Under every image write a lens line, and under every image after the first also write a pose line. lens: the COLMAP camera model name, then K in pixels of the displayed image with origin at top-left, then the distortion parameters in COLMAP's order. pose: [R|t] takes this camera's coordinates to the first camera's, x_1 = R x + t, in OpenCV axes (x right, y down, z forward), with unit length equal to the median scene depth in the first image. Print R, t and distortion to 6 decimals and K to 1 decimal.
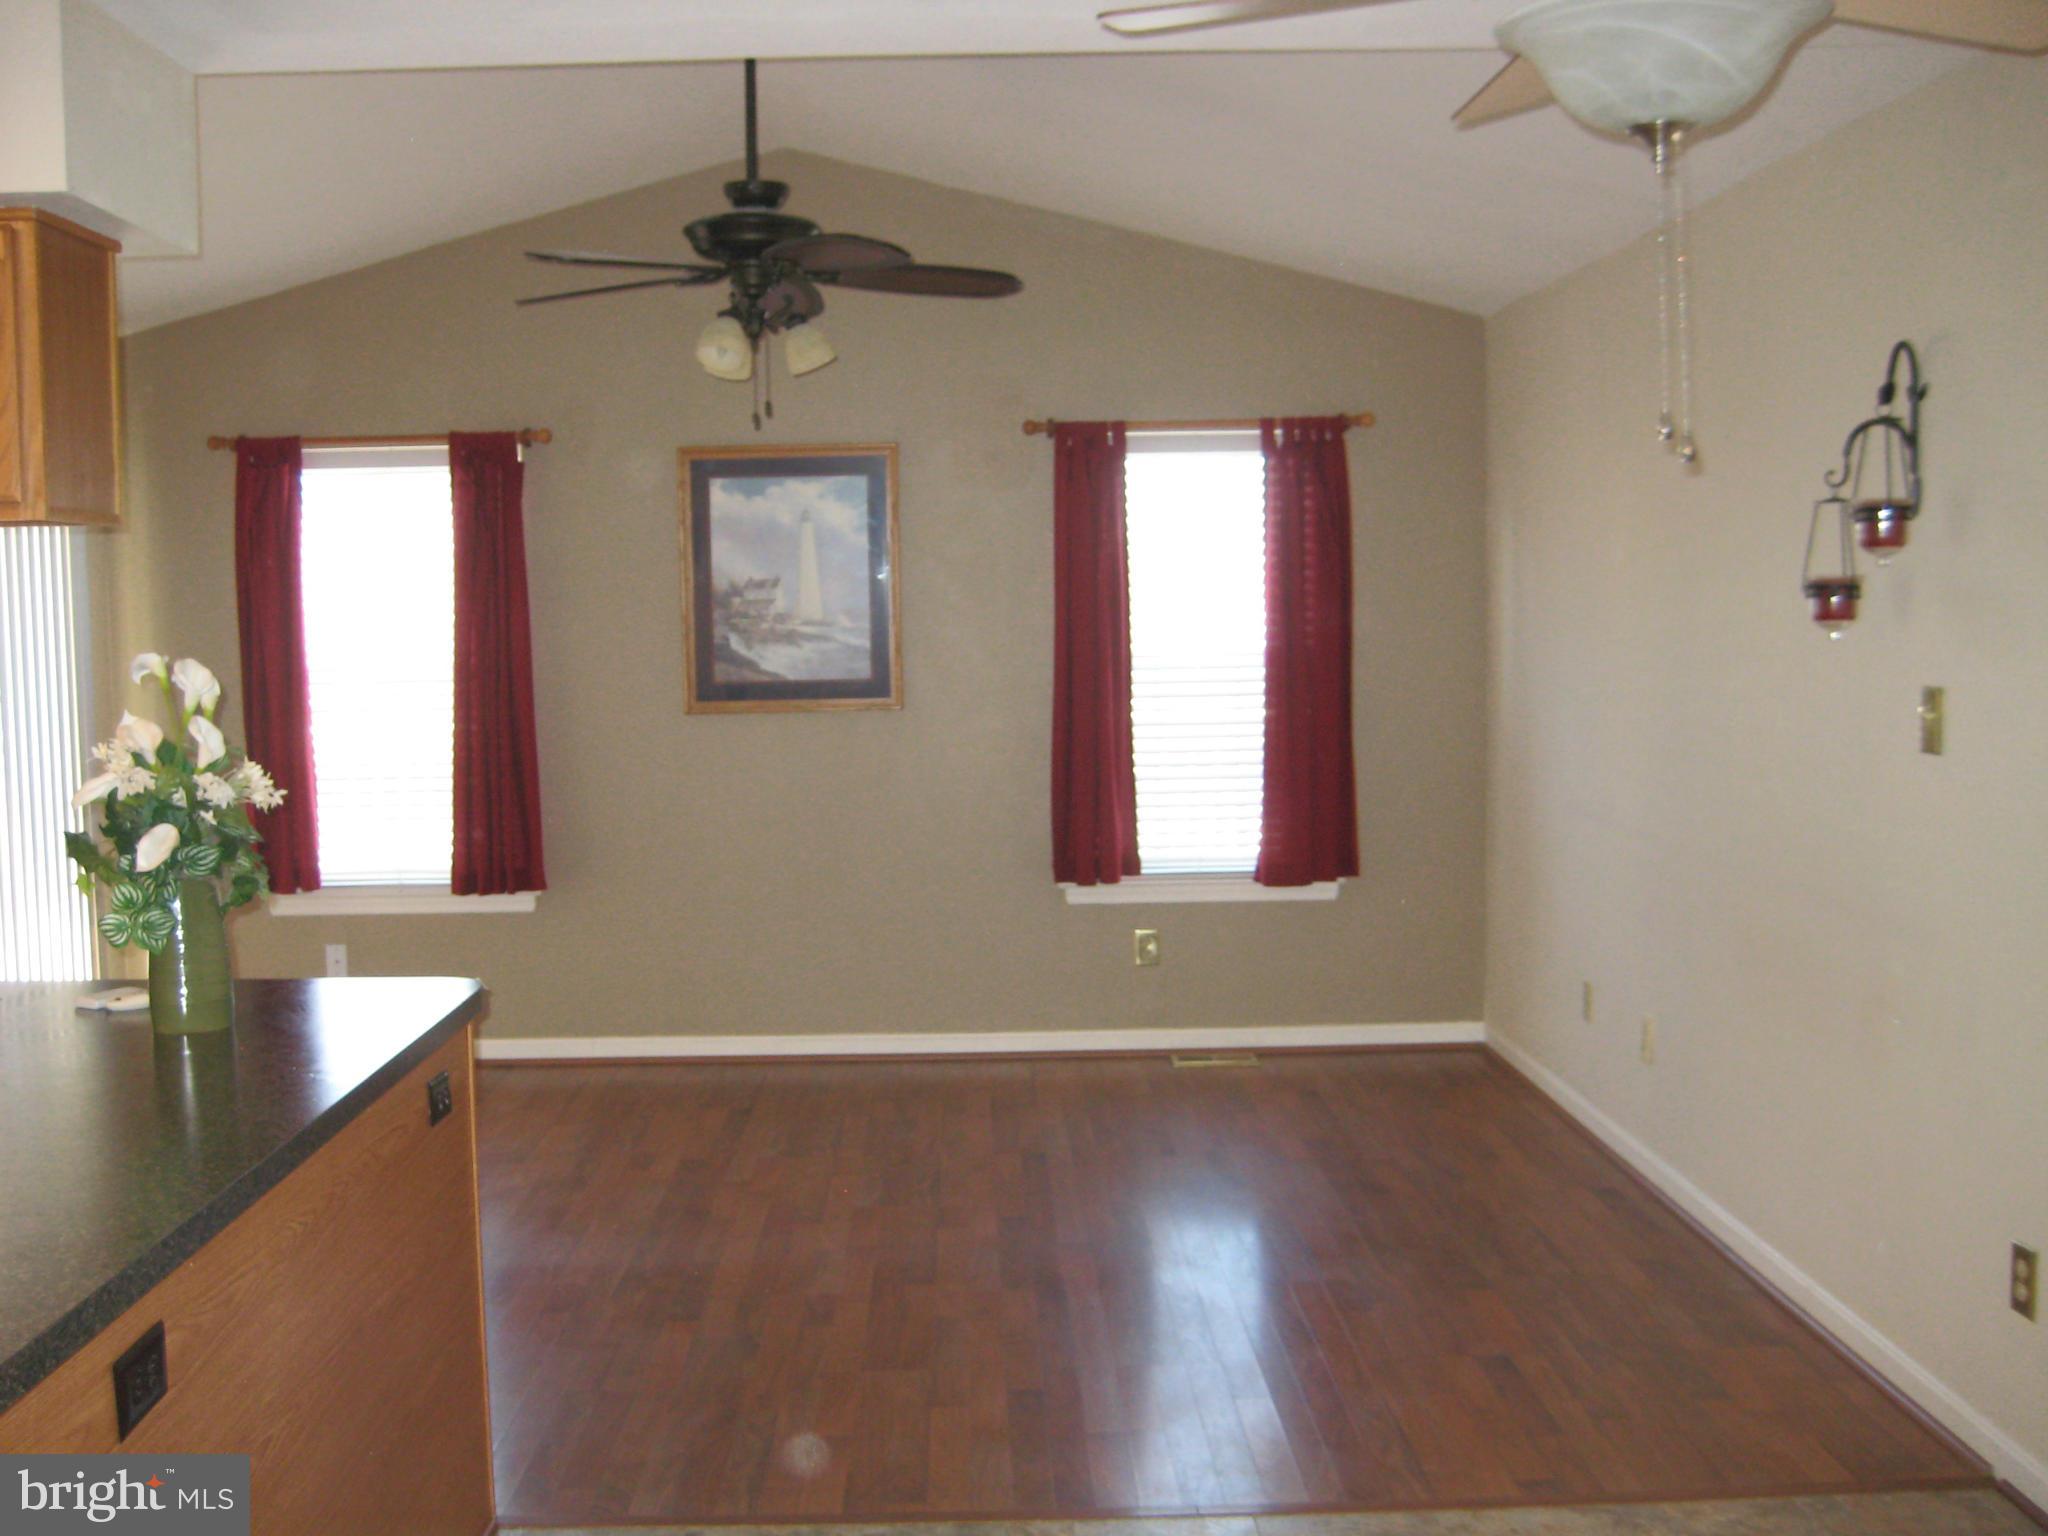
lens RADIAL K [[2094.3, 0, 965.6], [0, 2094.3, 780.9], [0, 0, 1]] dist [-0.156635, 0.188843]
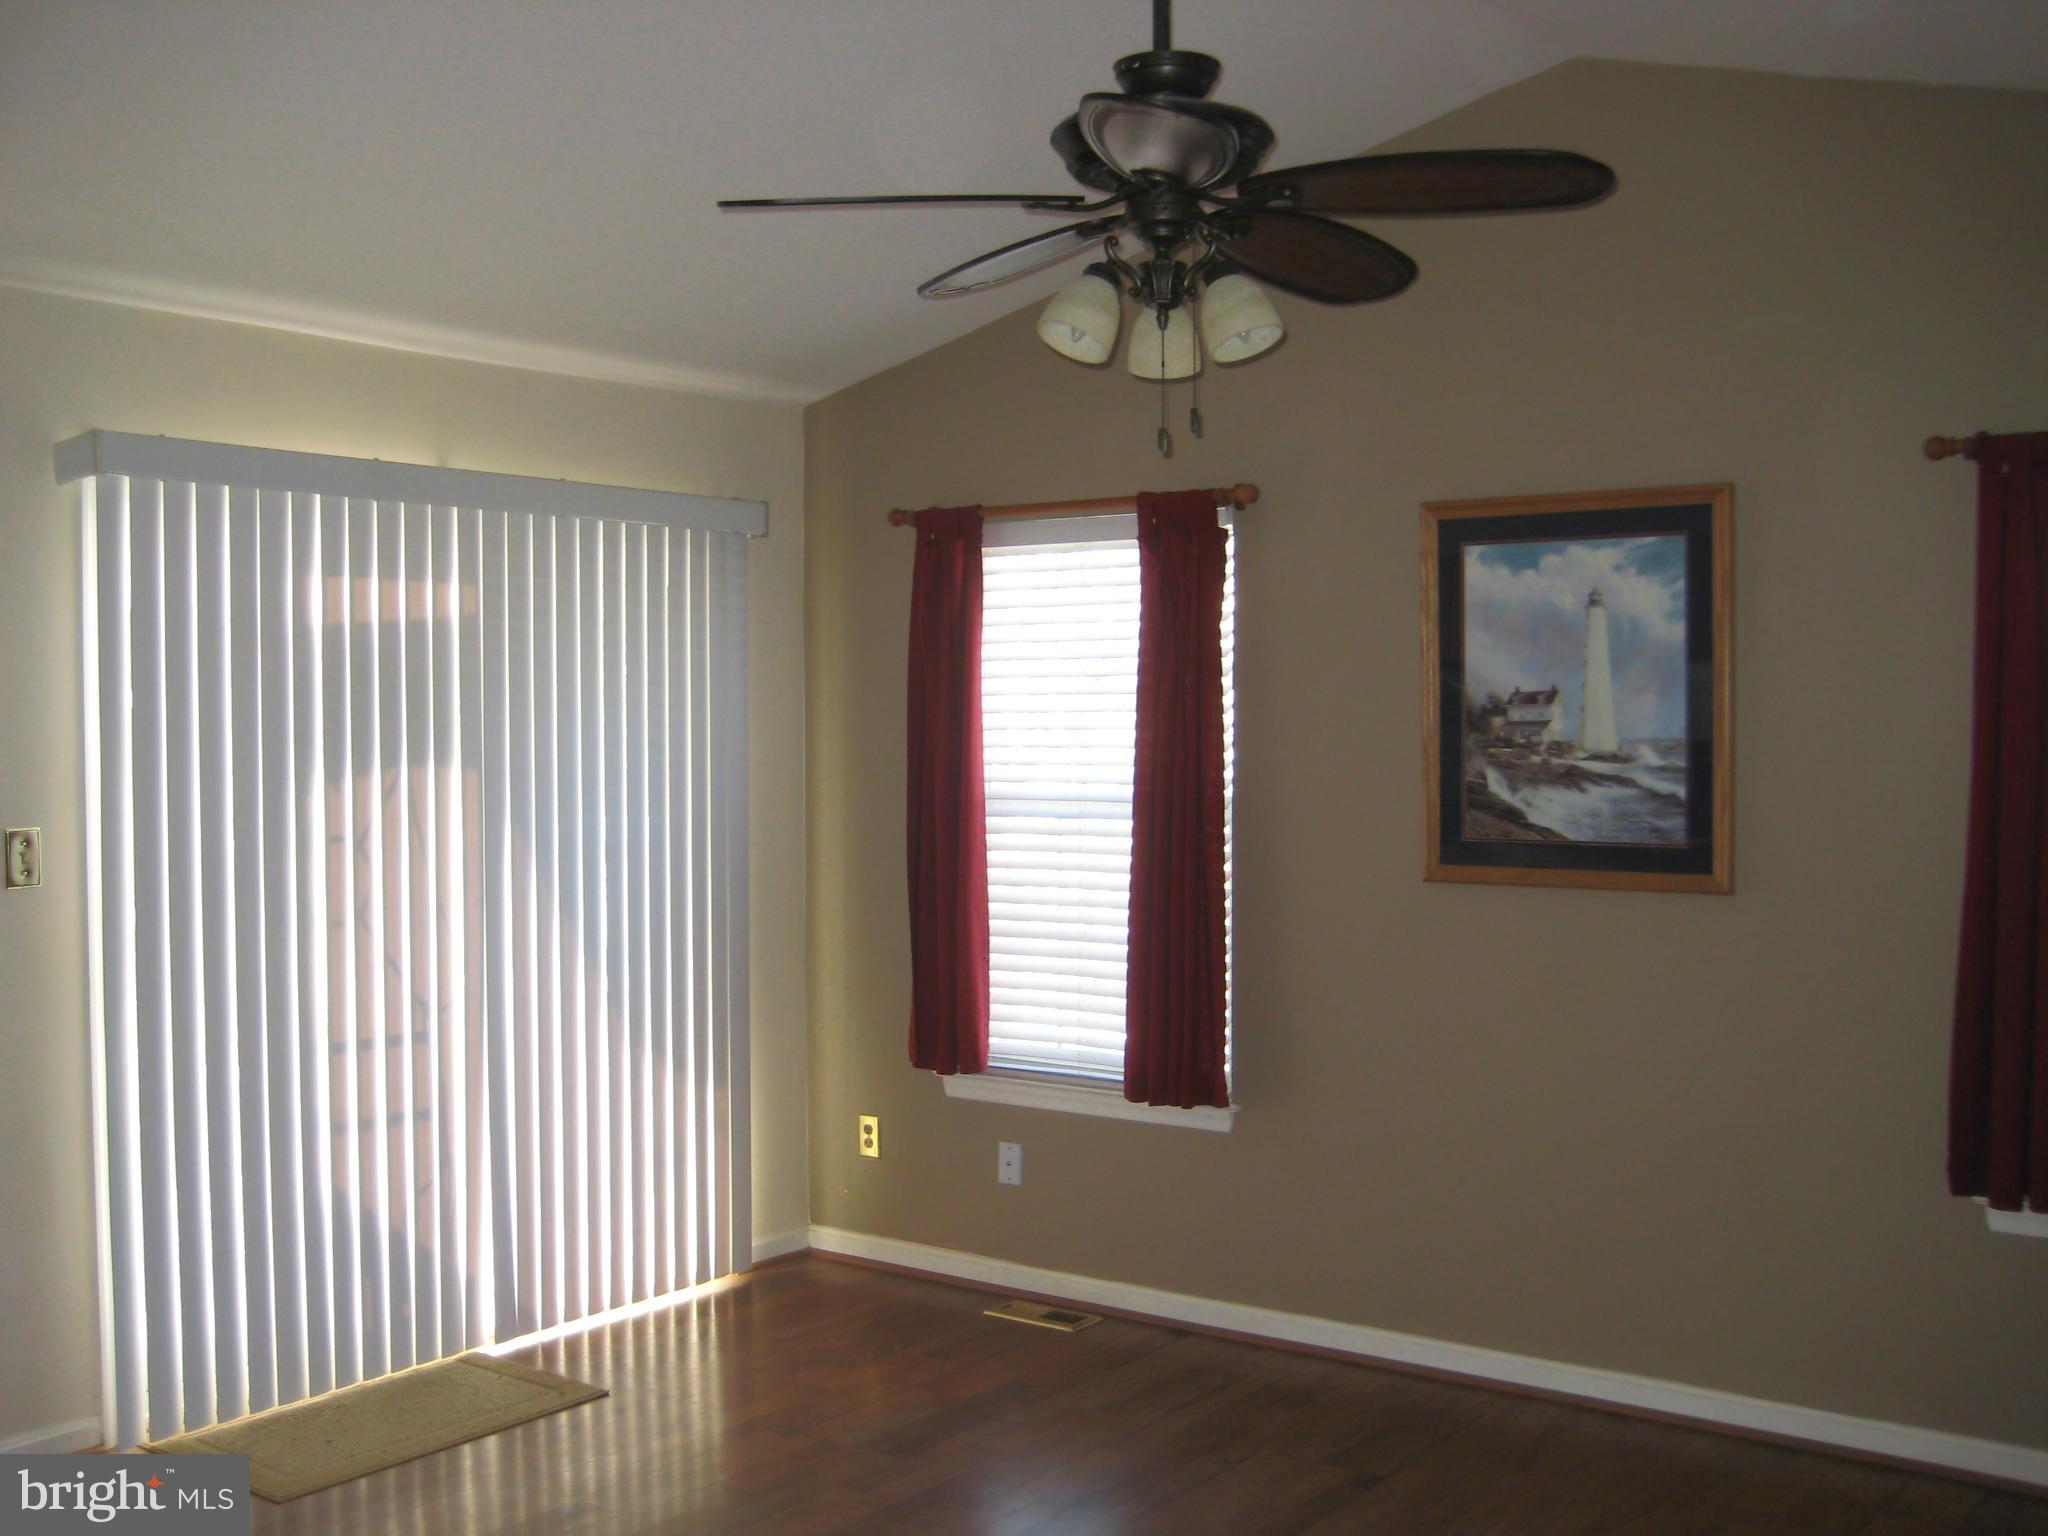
lens RADIAL K [[2094.3, 0, 965.6], [0, 2094.3, 780.9], [0, 0, 1]] dist [-0.156635, 0.188843]
pose [[0.798368, 0.031650, -0.601338, 0.162692], [-0.057892, 0.998026, -0.024333, -0.039983], [0.599381, 0.054239, 0.798624, 0.349545]]
